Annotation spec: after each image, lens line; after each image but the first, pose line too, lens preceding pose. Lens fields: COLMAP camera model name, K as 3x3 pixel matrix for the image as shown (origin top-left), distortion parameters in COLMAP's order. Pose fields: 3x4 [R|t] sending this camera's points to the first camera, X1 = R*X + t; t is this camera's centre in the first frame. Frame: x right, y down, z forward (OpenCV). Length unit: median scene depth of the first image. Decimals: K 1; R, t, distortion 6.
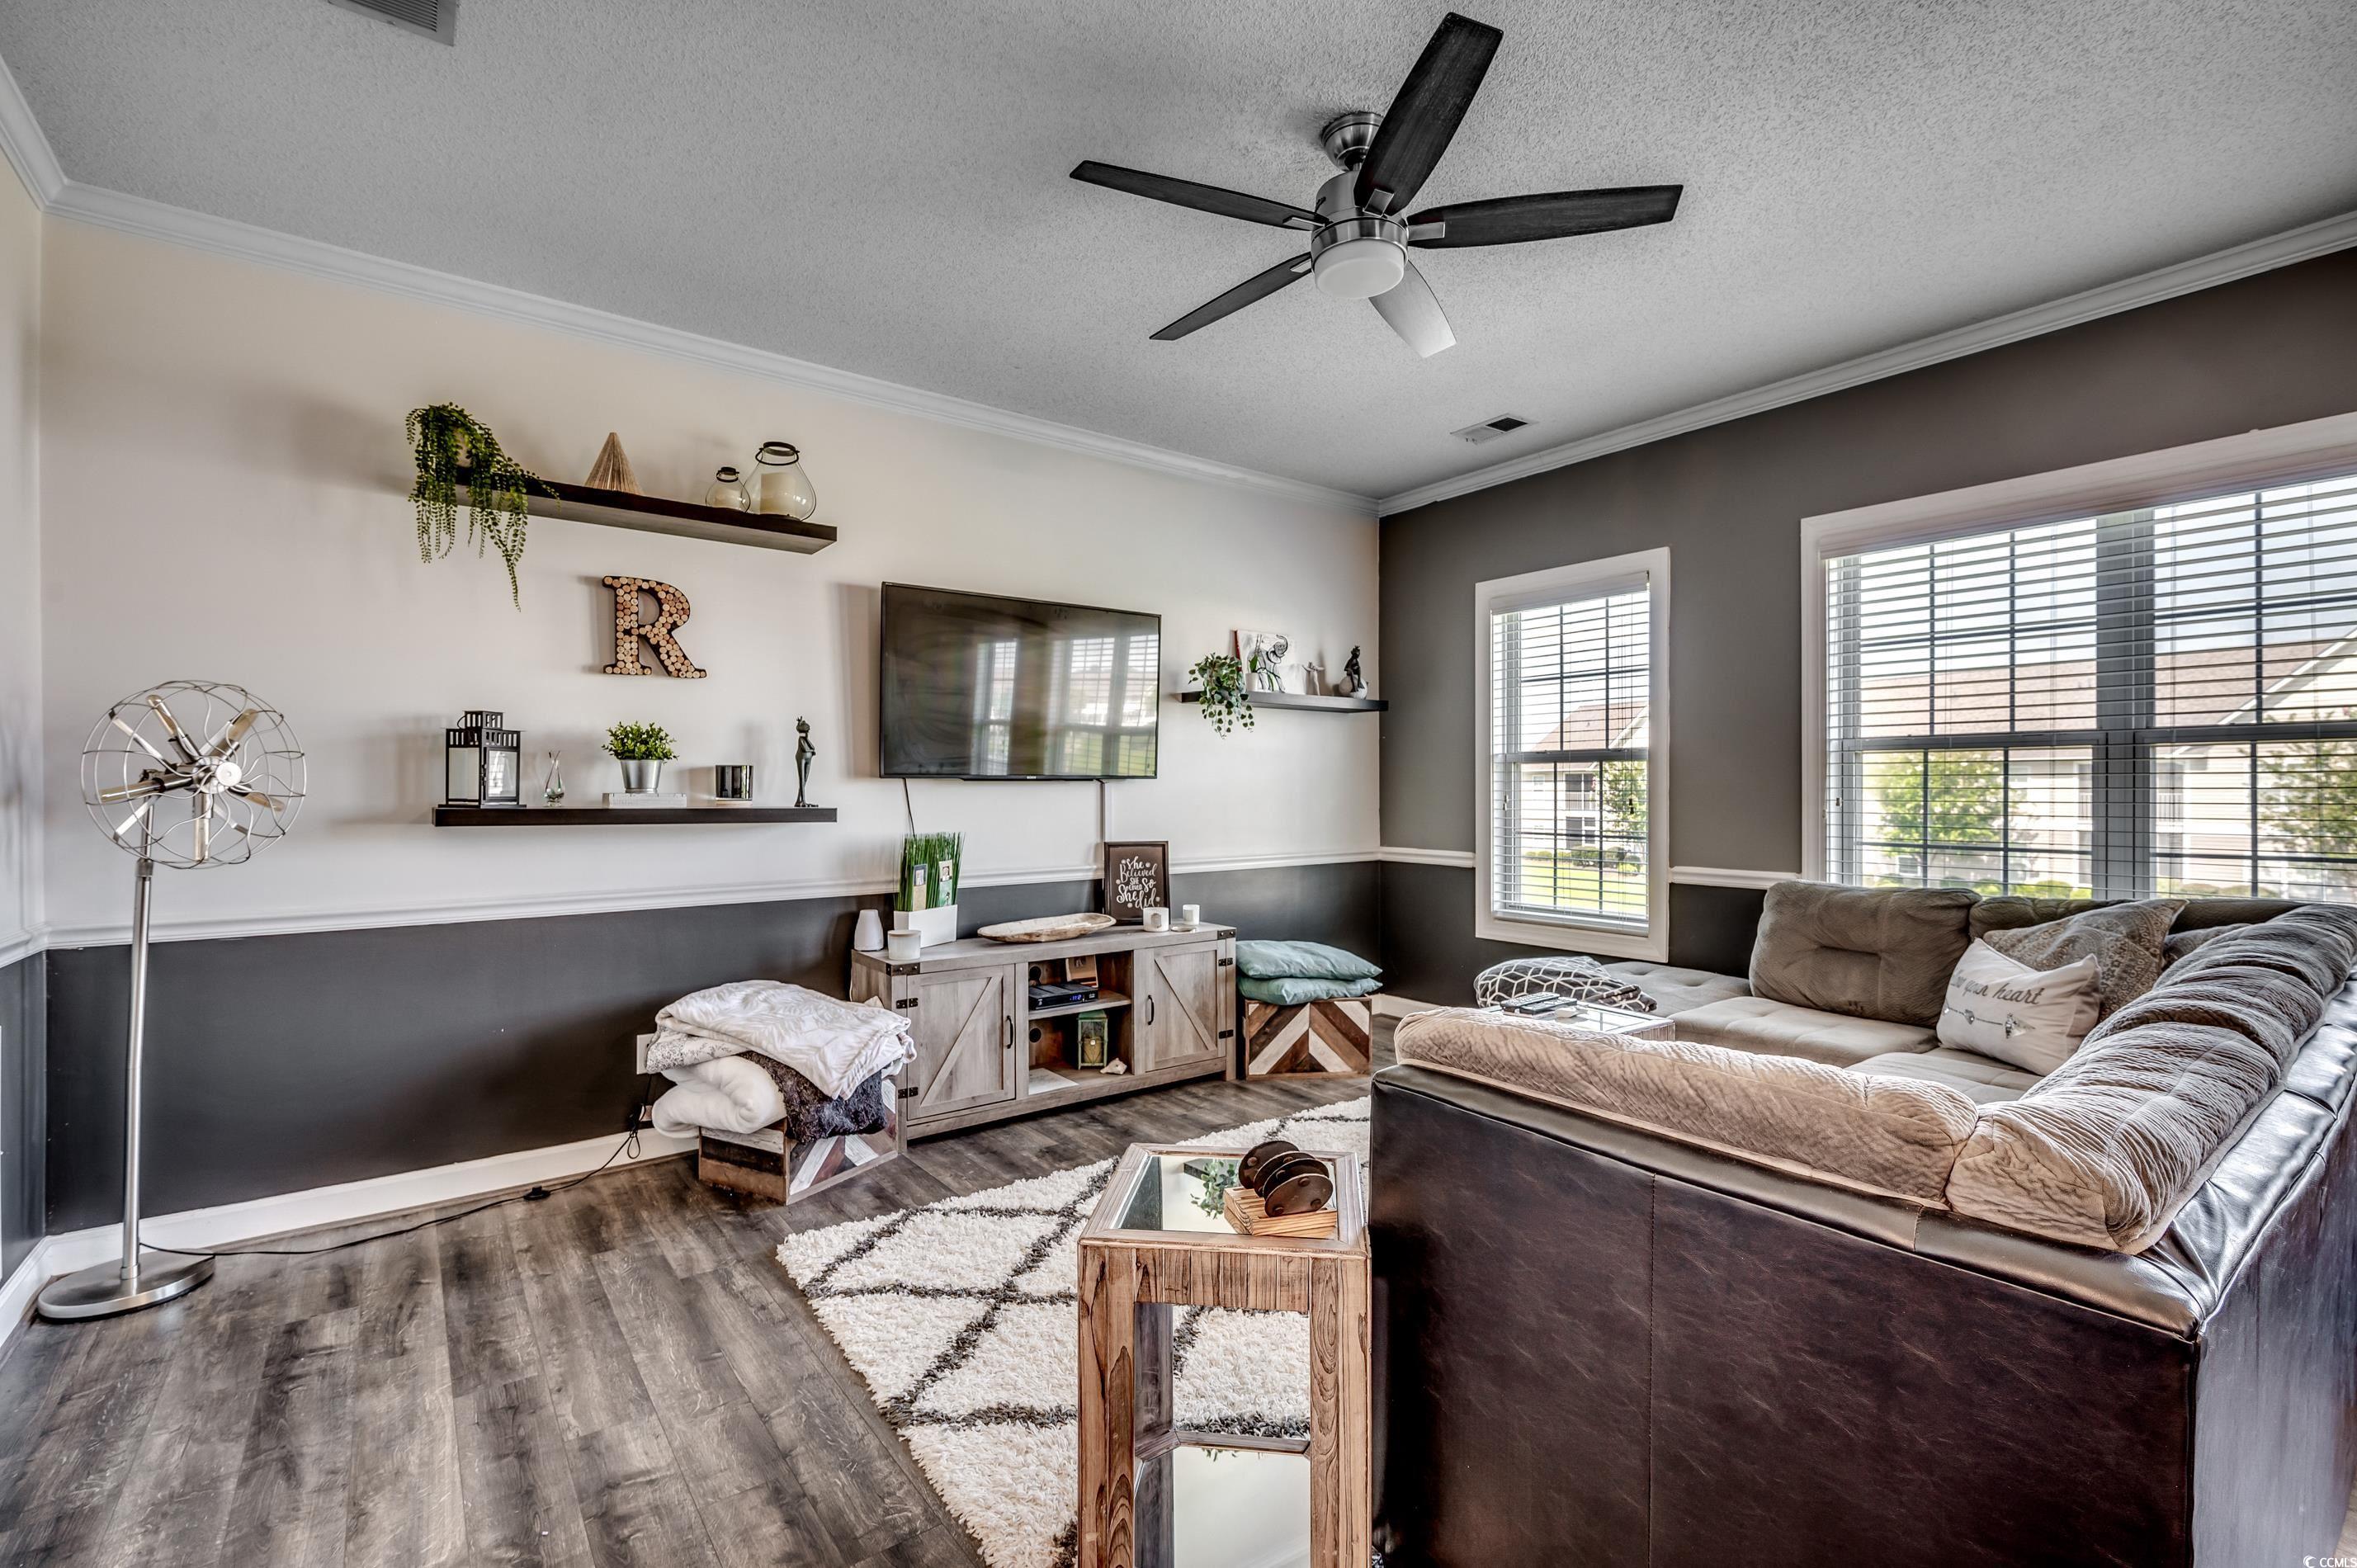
lens RADIAL K [[1045.6, 0, 1185.8], [0, 1045.6, 790.9], [0, 0, 1]] dist [0.004596, -0.002571]
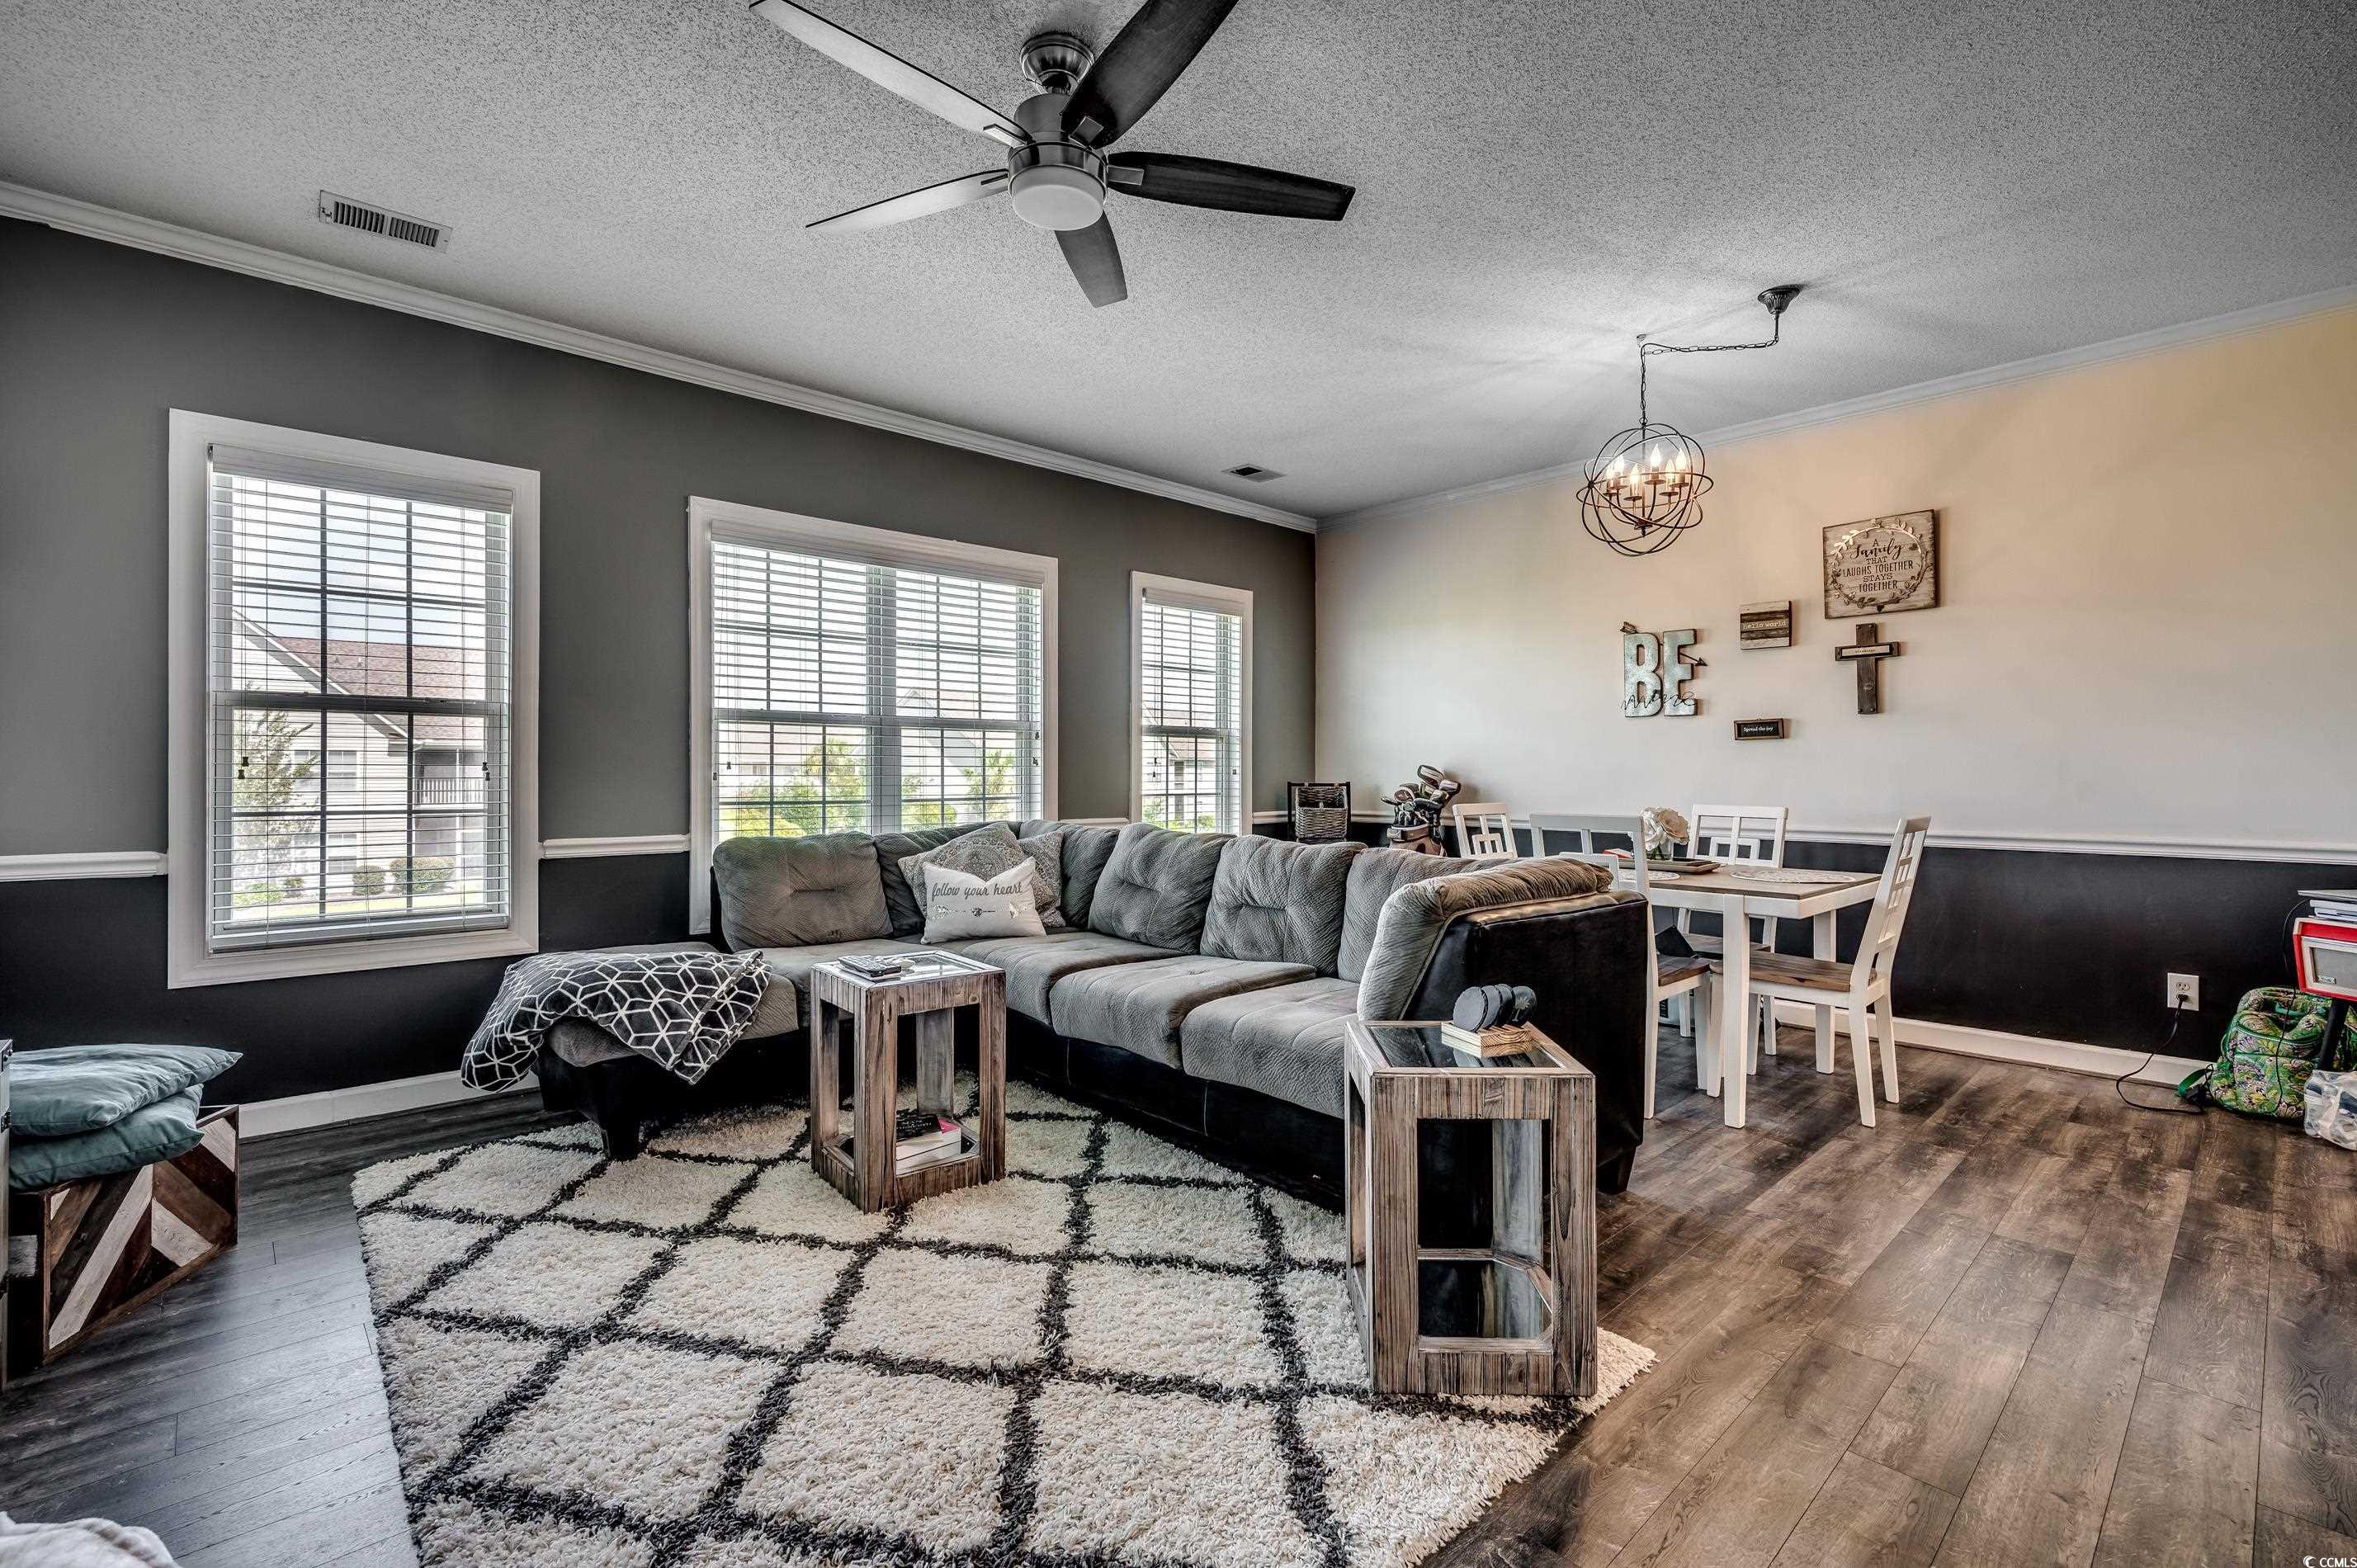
lens RADIAL K [[1045.6, 0, 1185.2], [0, 1045.6, 773.0], [0, 0, 1]] dist [0.004596, -0.002571]
pose [[-0.098810, 0.001397, 0.995105, -0.575792], [0.002965, 0.999995, -0.001109, 0.023738], [-0.995102, 0.002841, -0.098813, 0.697599]]
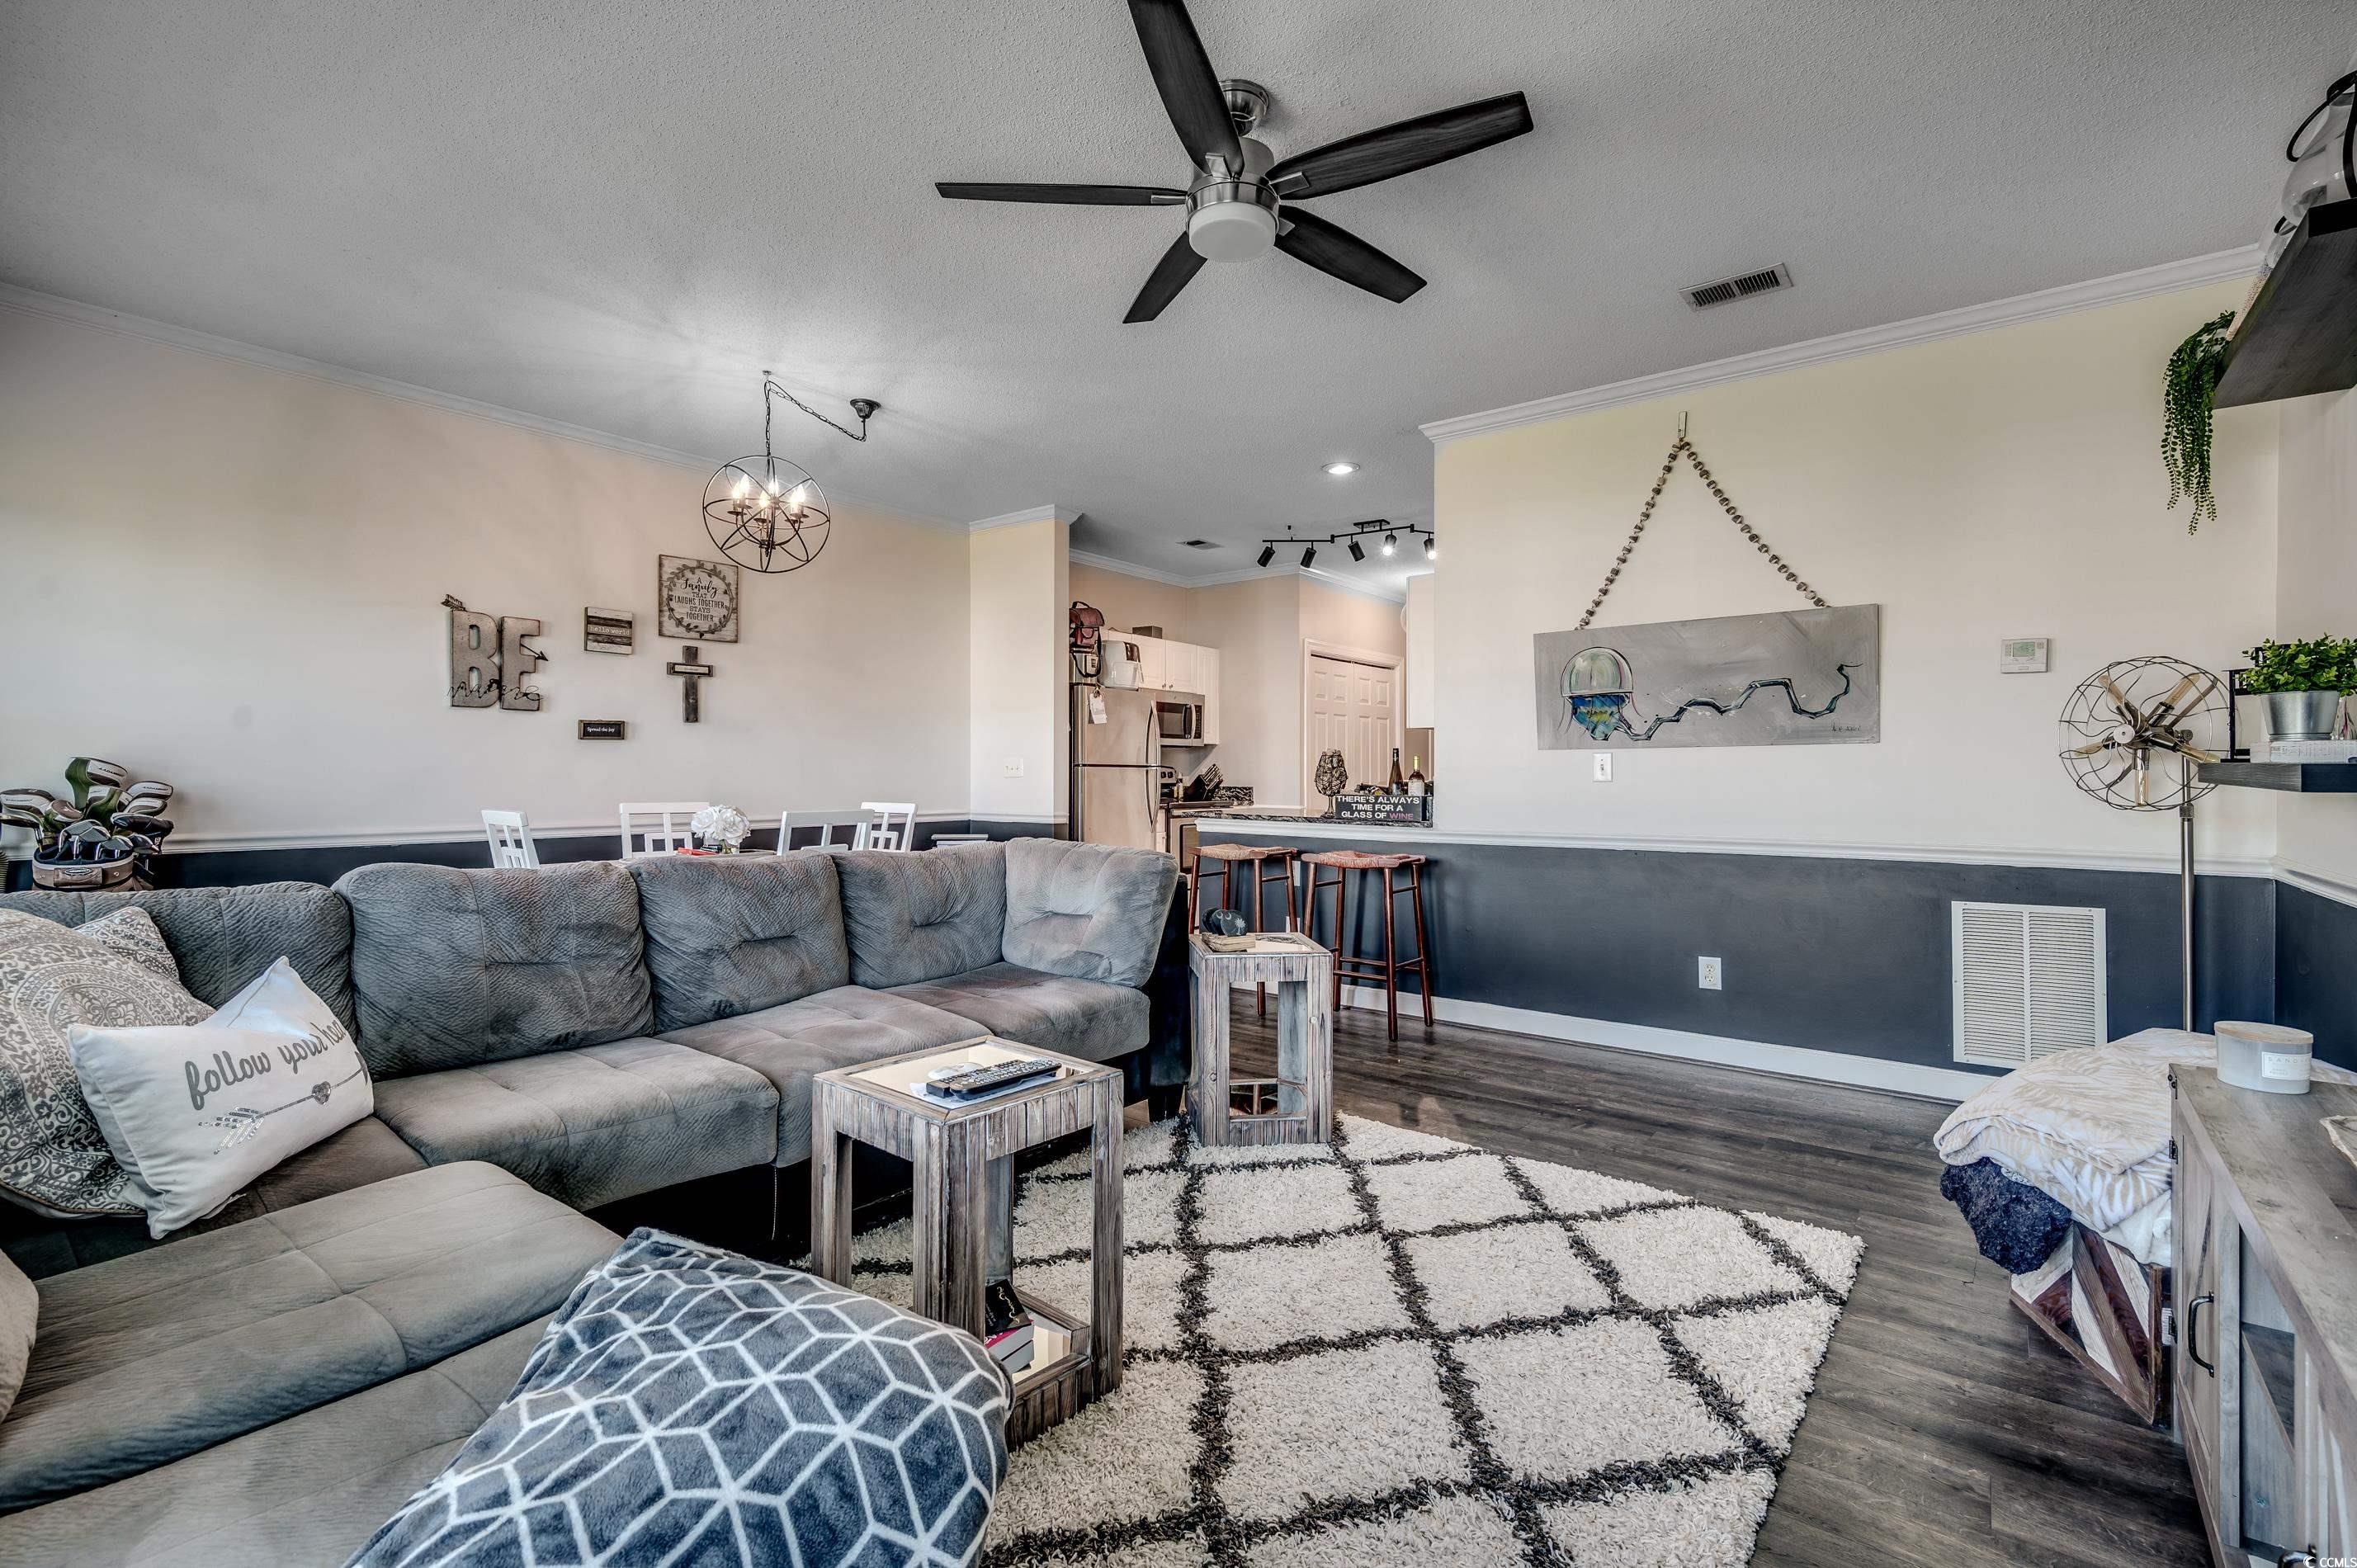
lens RADIAL K [[1049.8, 0, 1187.5], [0, 1049.8, 774.4], [0, 0, 1]] dist [-0.004793, 0.000056]
pose [[-0.964750, 0.000184, -0.263169, 0.339388], [-0.000839, 0.999993, 0.003777, 0.021479], [0.263168, 0.003864, -0.964742, 1.409964]]
